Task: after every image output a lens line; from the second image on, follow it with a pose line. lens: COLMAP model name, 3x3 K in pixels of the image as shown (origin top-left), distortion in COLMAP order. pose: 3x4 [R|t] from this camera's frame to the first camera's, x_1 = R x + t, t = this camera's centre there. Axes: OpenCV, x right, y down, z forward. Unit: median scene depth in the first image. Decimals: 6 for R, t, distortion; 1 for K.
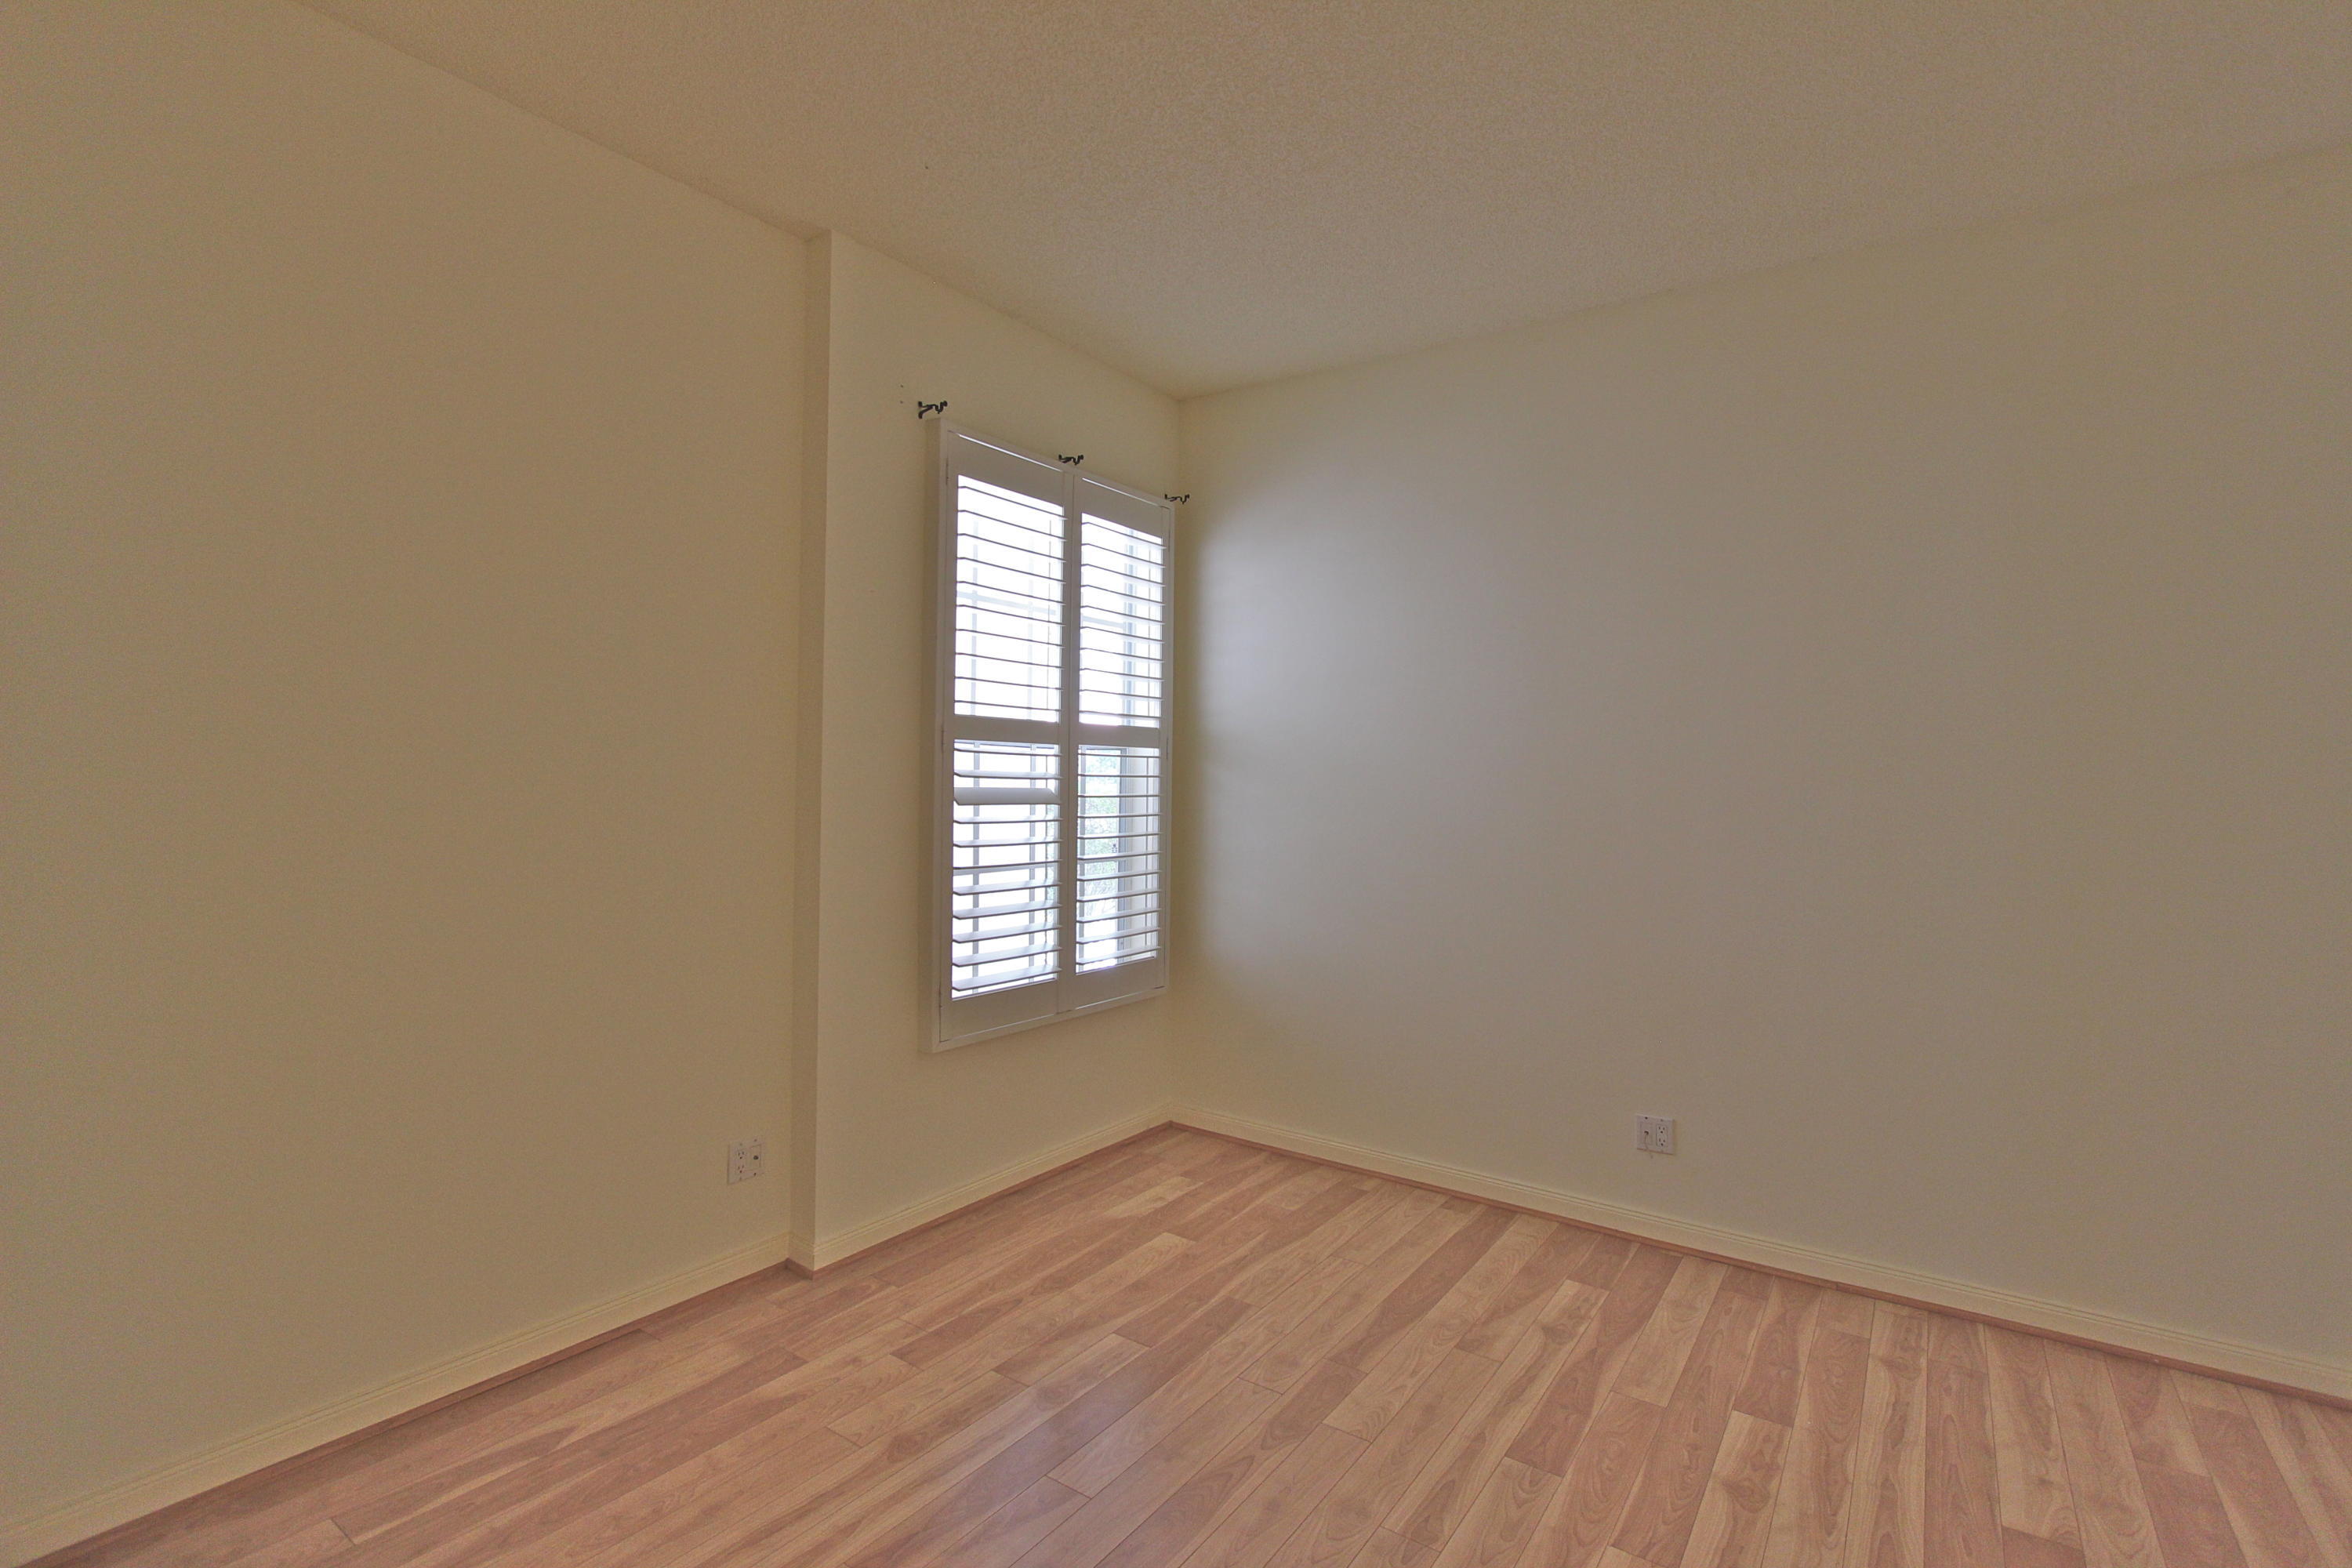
lens RADIAL K [[1087.2, 0, 1185.9], [0, 1087.2, 776.9], [0, 0, 1]] dist [-0.017460, 0.001315]
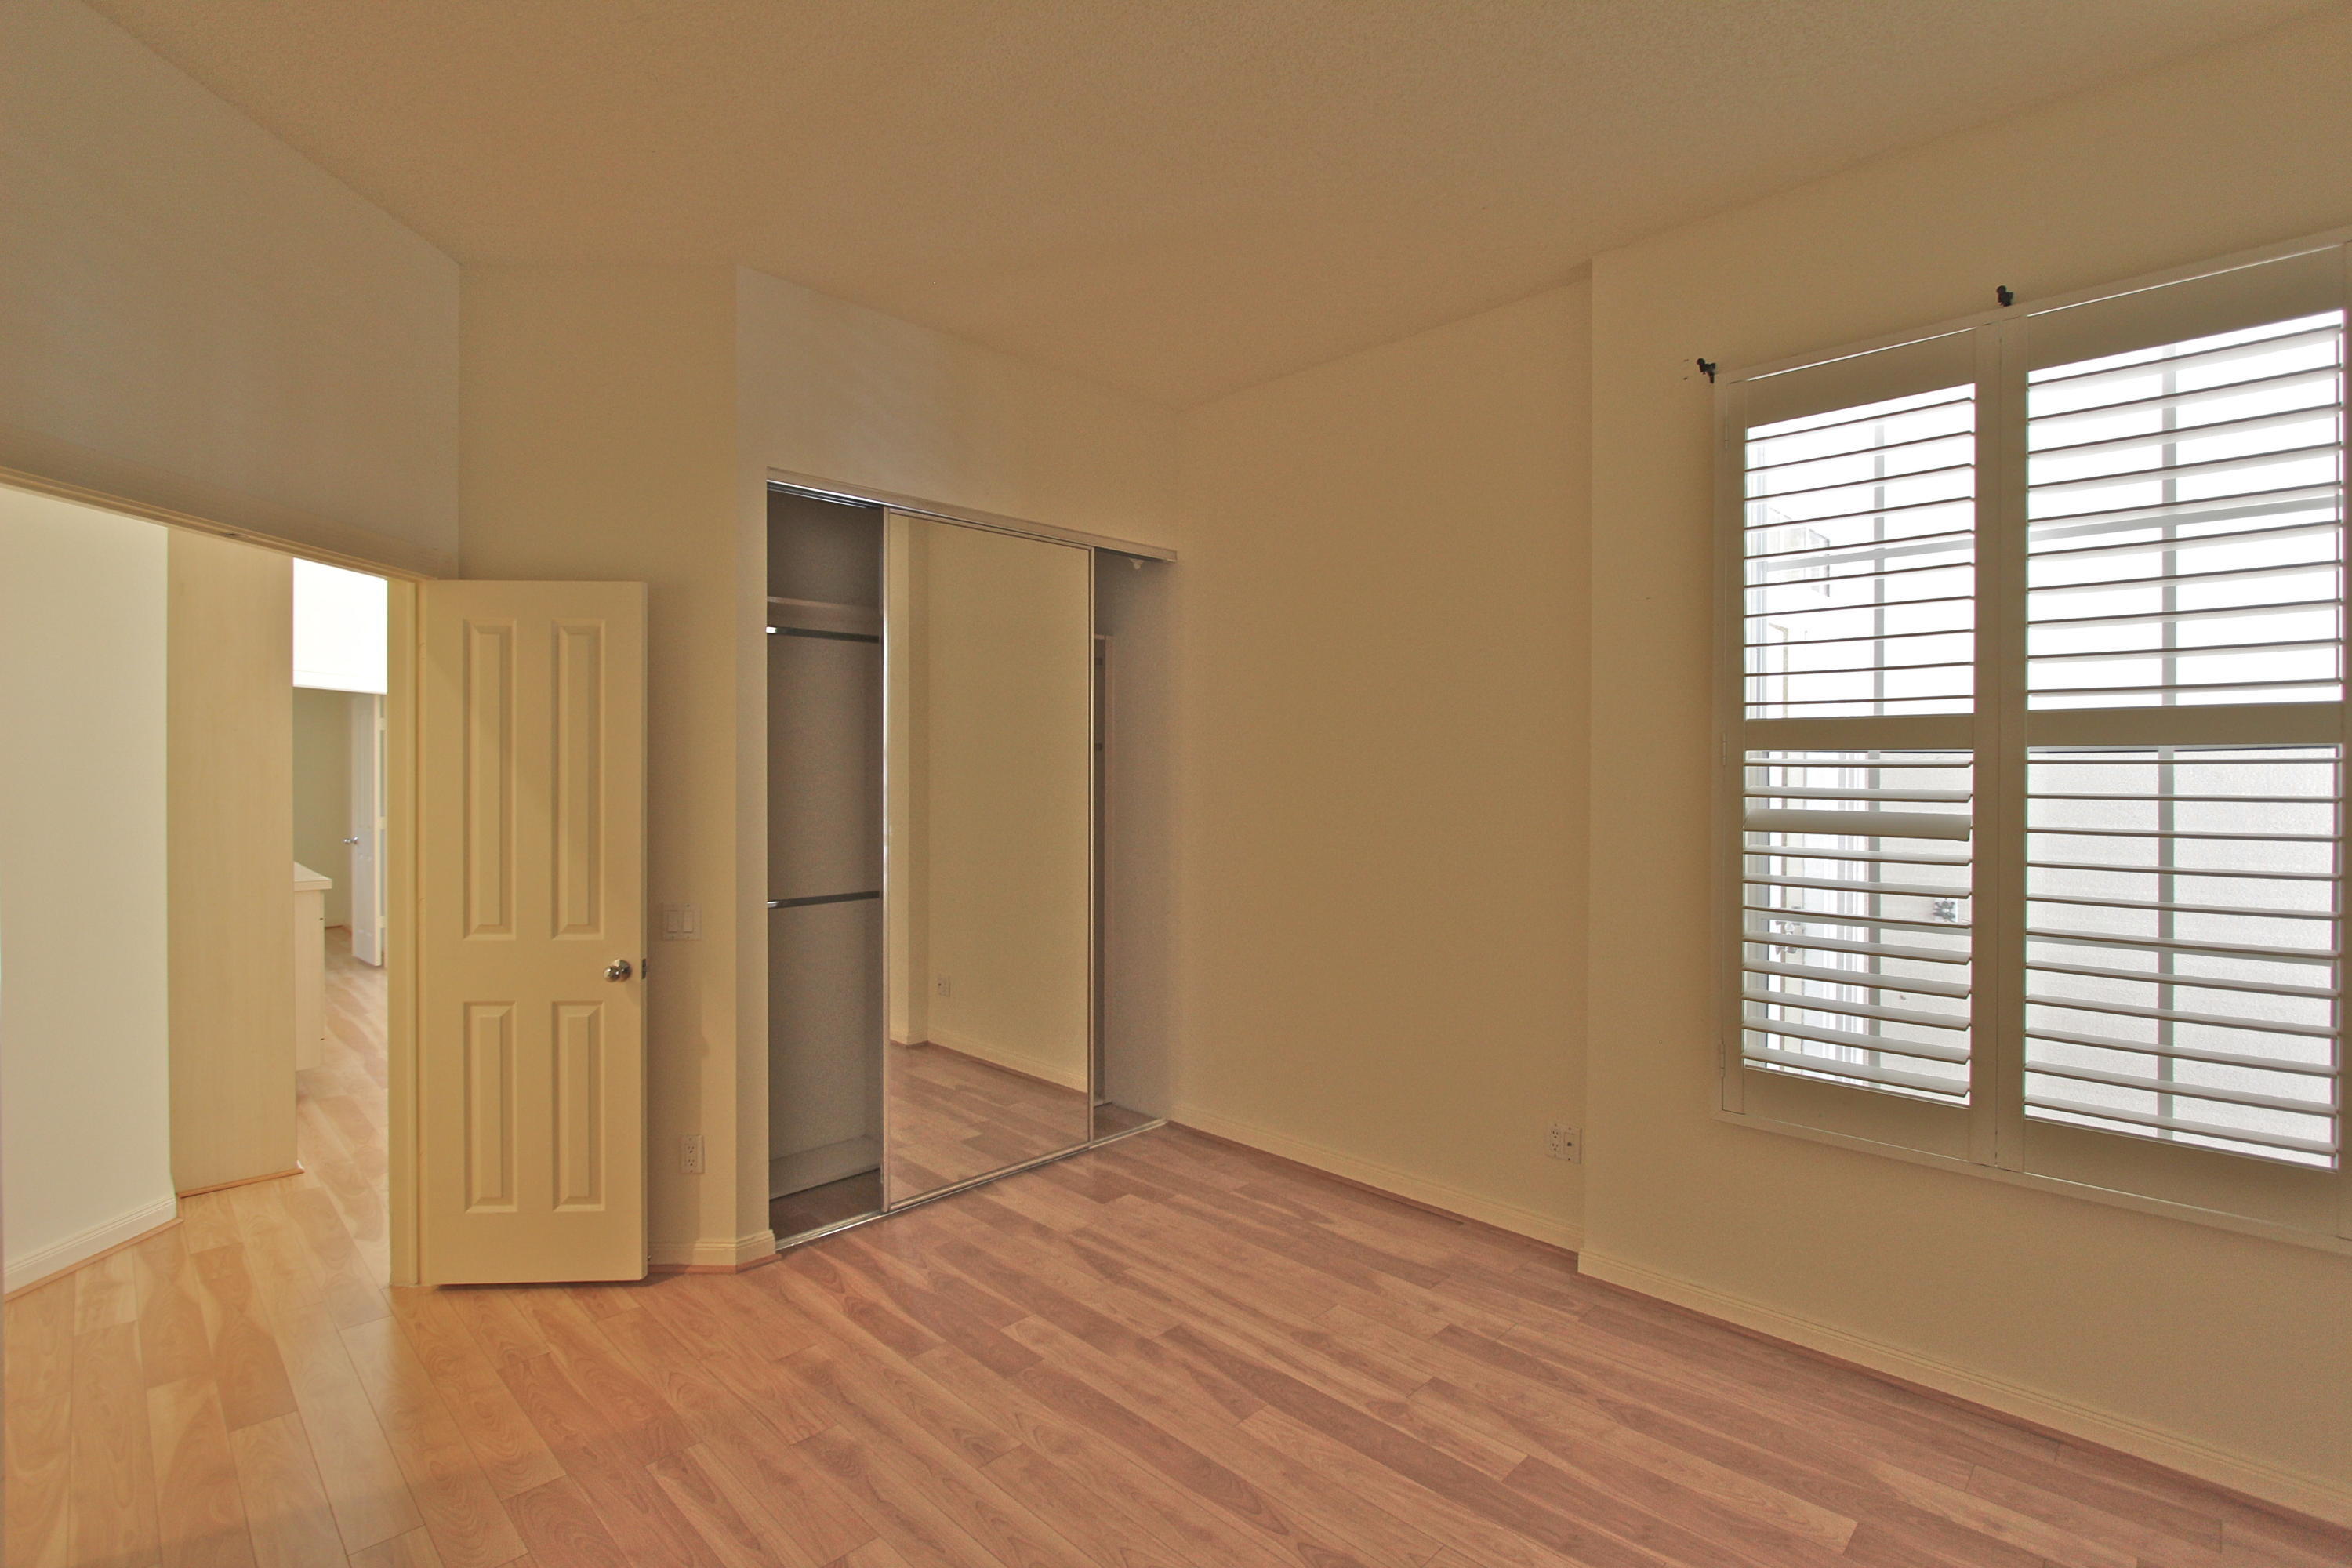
lens RADIAL K [[1072.7, 0, 1178.2], [0, 1072.7, 767.6], [0, 0, 1]] dist [-0.015896, 0.000468]
pose [[-0.169834, -0.021426, -0.985240, 0.680509], [-0.007799, 0.999762, -0.020397, -0.001560], [0.985442, 0.004220, -0.169960, 0.734776]]
